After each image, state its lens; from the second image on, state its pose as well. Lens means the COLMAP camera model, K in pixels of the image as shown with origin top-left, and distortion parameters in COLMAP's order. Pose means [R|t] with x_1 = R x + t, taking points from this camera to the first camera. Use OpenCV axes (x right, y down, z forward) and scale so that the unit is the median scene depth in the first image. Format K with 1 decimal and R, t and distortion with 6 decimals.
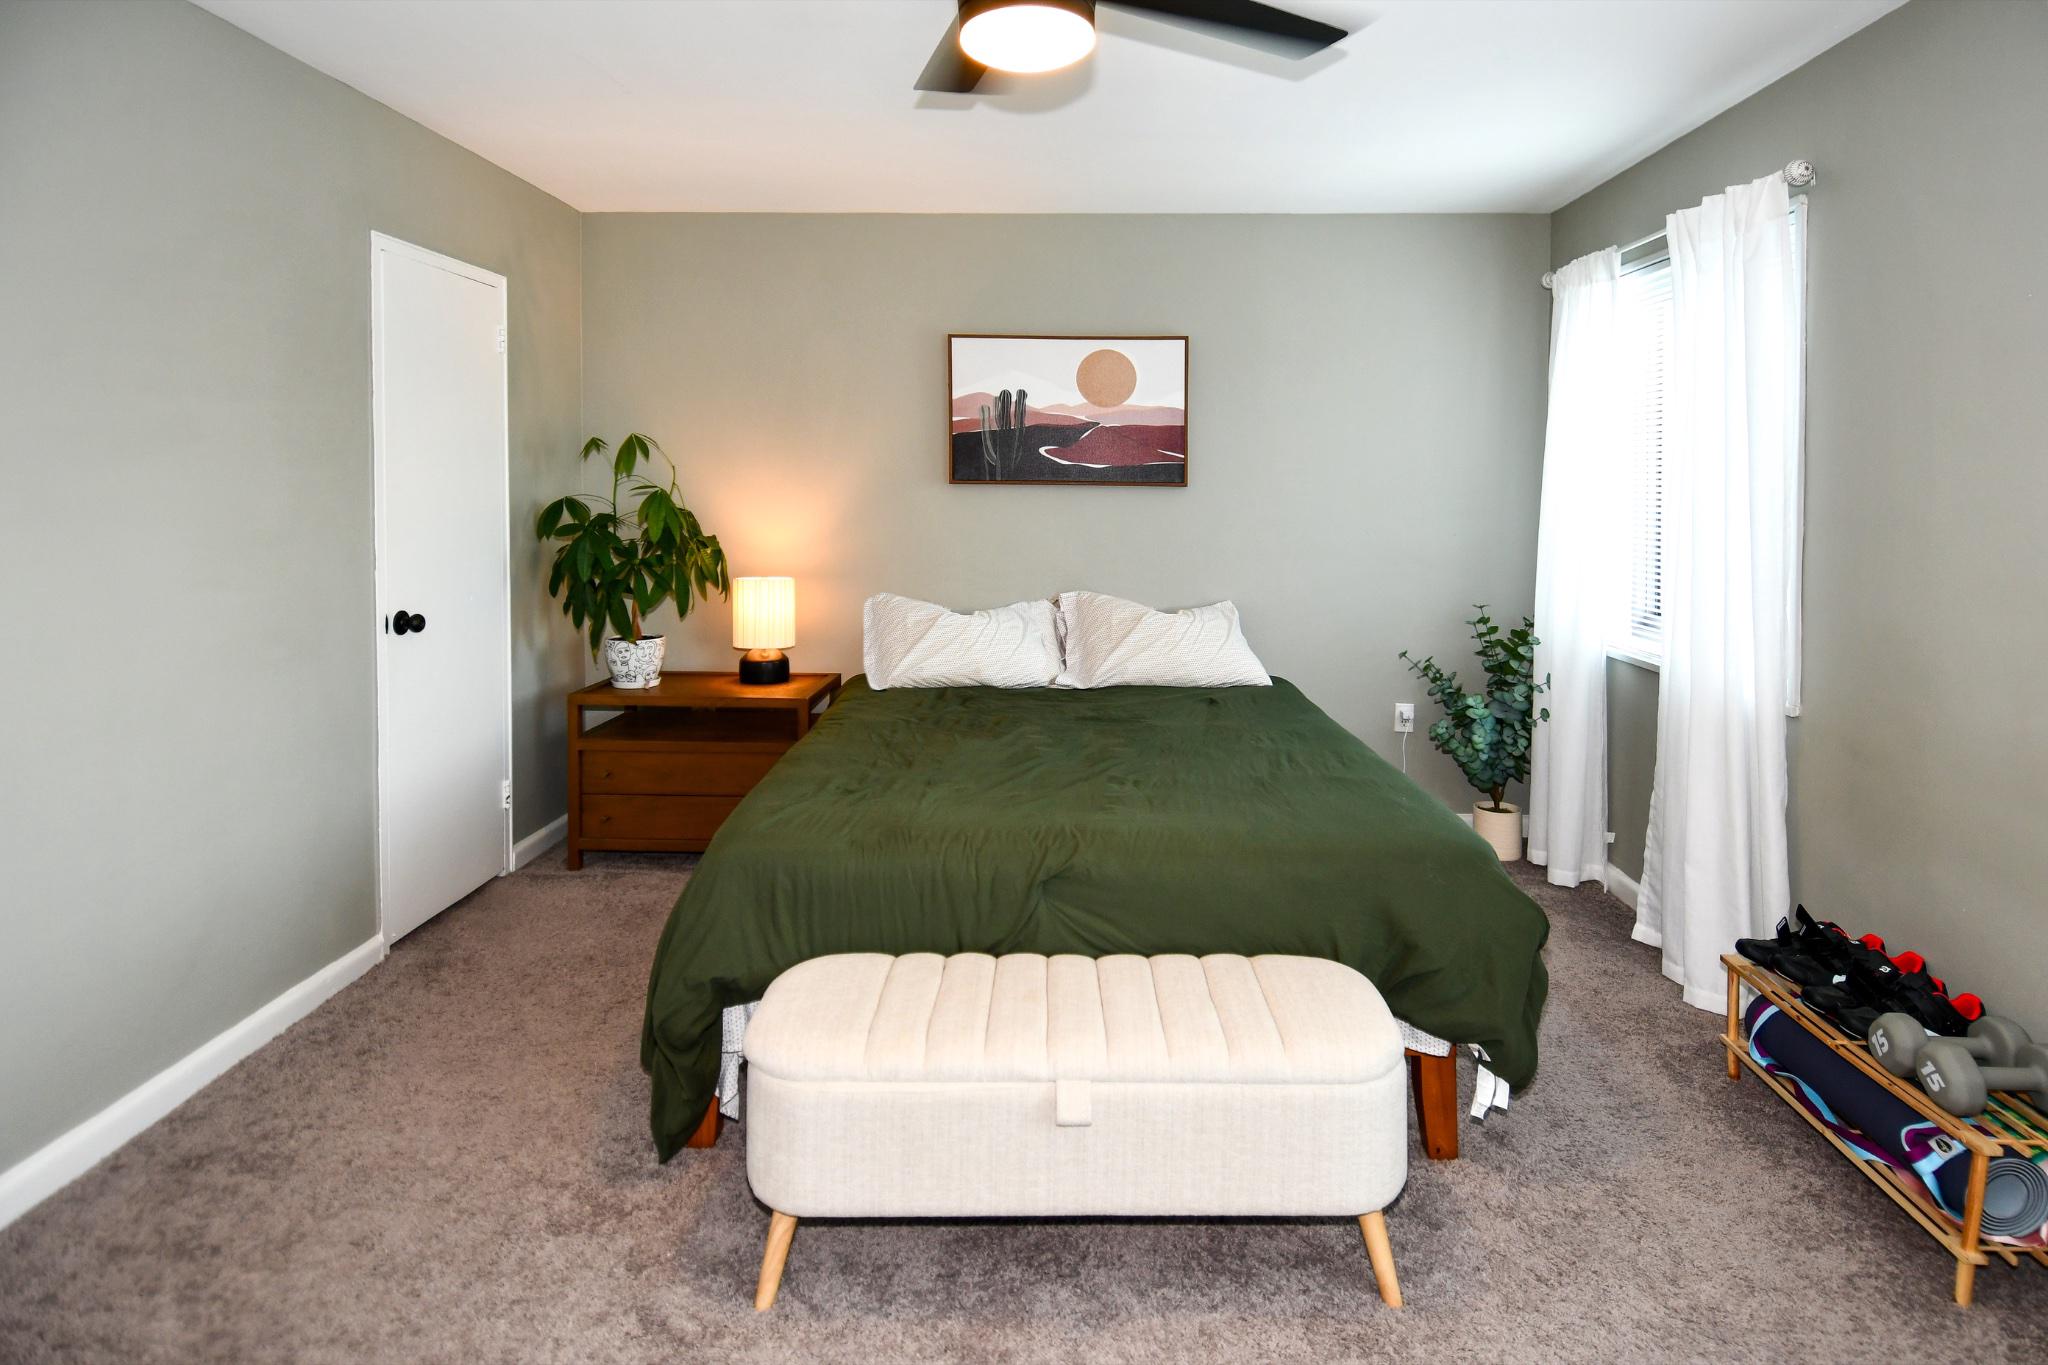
lens RADIAL K [[1043.9, 0, 1028.3], [0, 1043.9, 534.7], [0, 0, 1]] dist [0.031059, -0.023484]
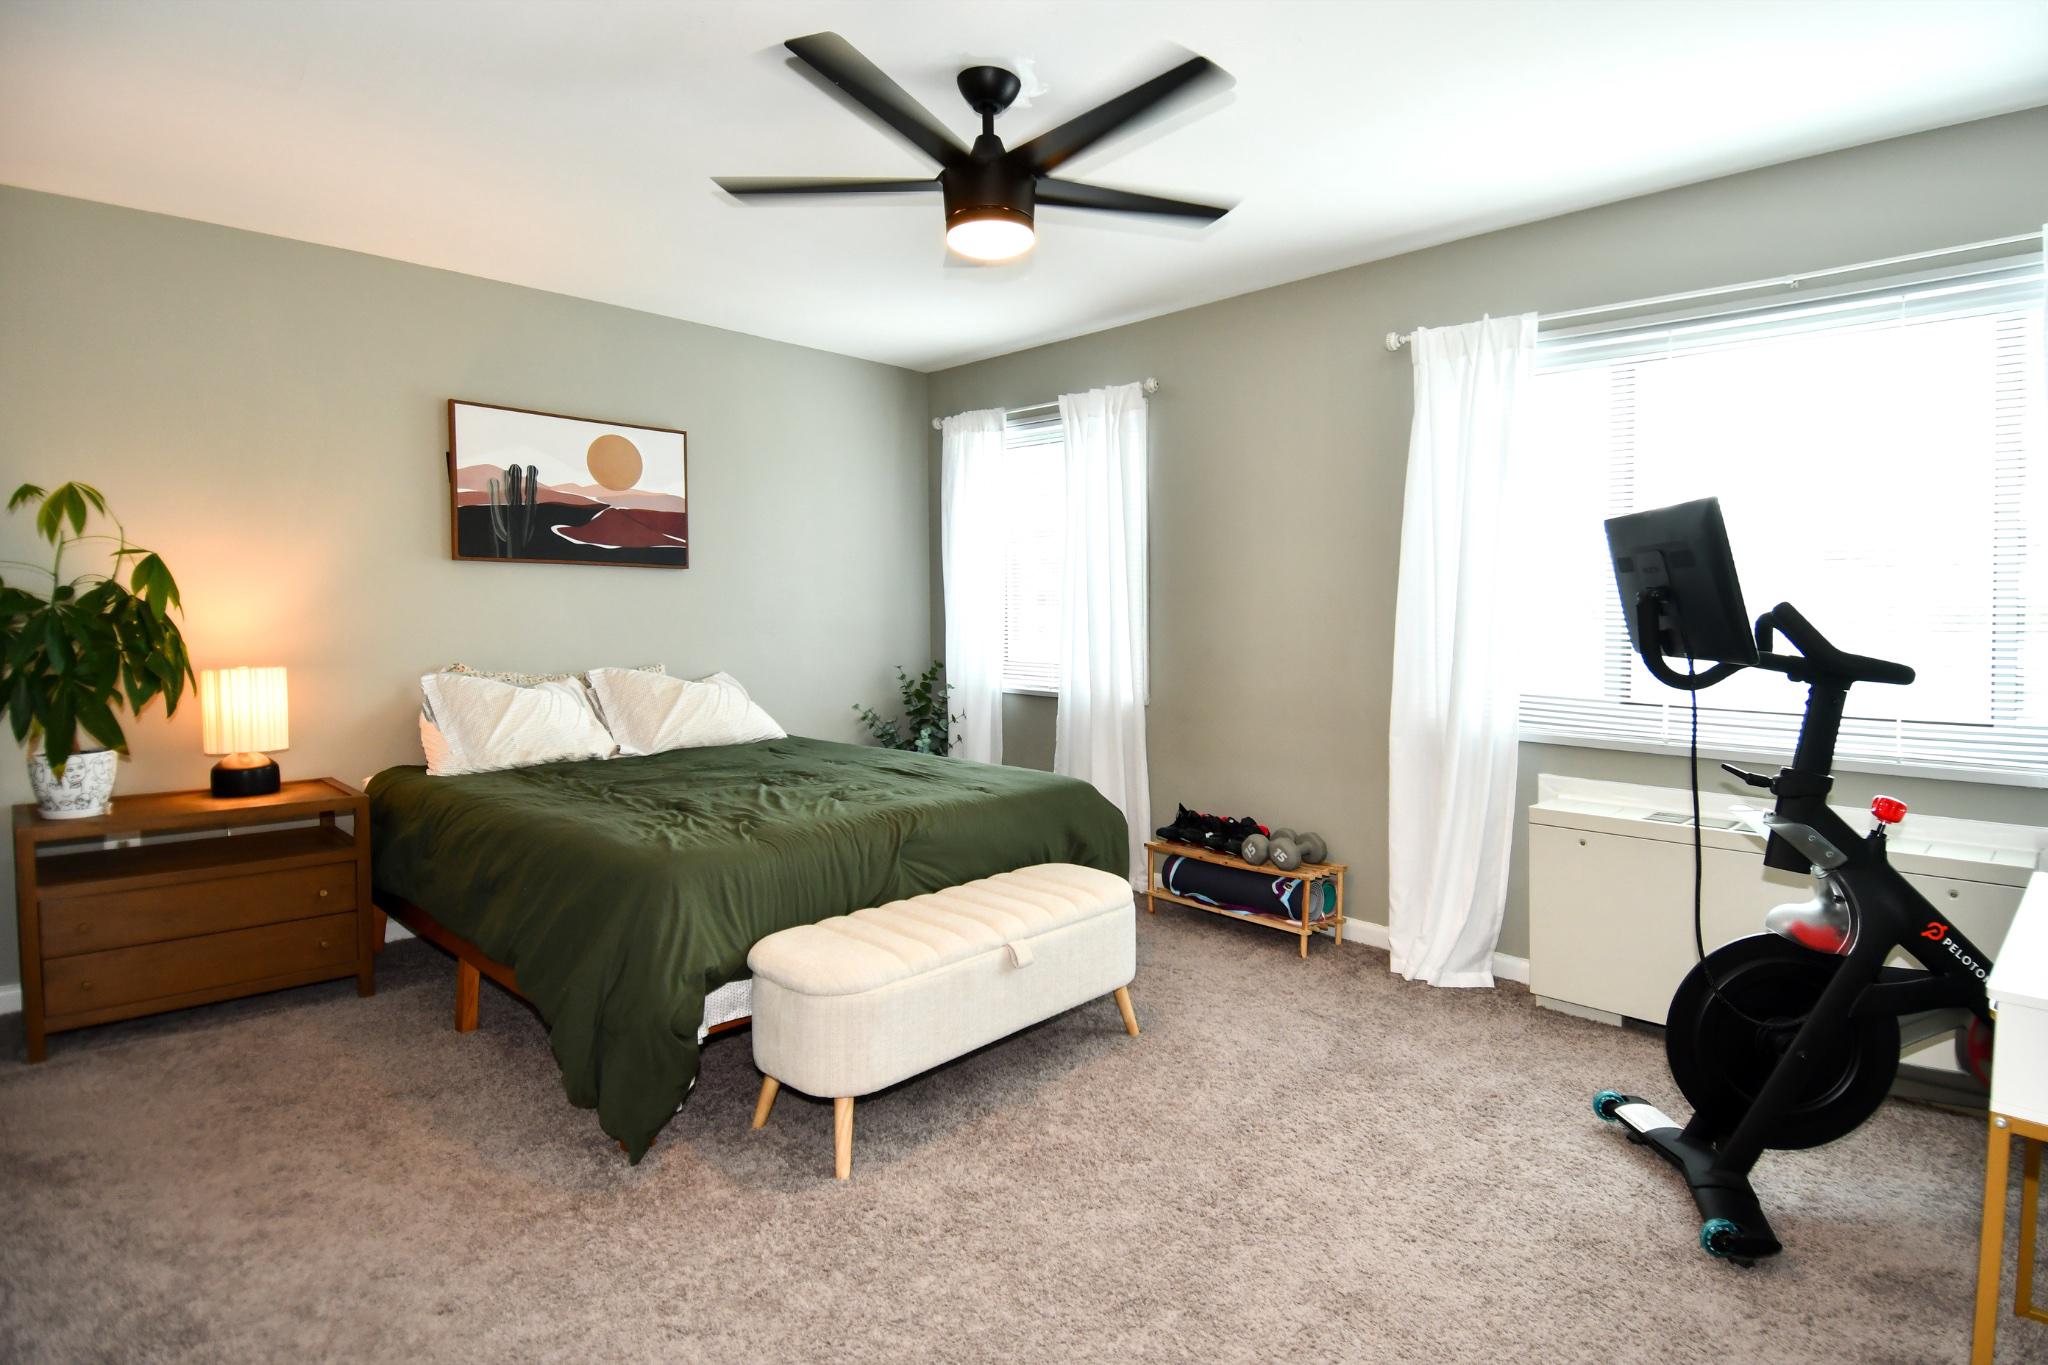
lens RADIAL K [[1036.6, 0, 1074.5], [0, 1036.6, 632.4], [0, 0, 1]] dist [0.036137, -0.038158]
pose [[0.676804, -0.025856, 0.735709, -0.408519], [0.032520, 0.999458, 0.005208, 0.030101], [-0.735445, 0.020400, 0.677277, -0.033732]]
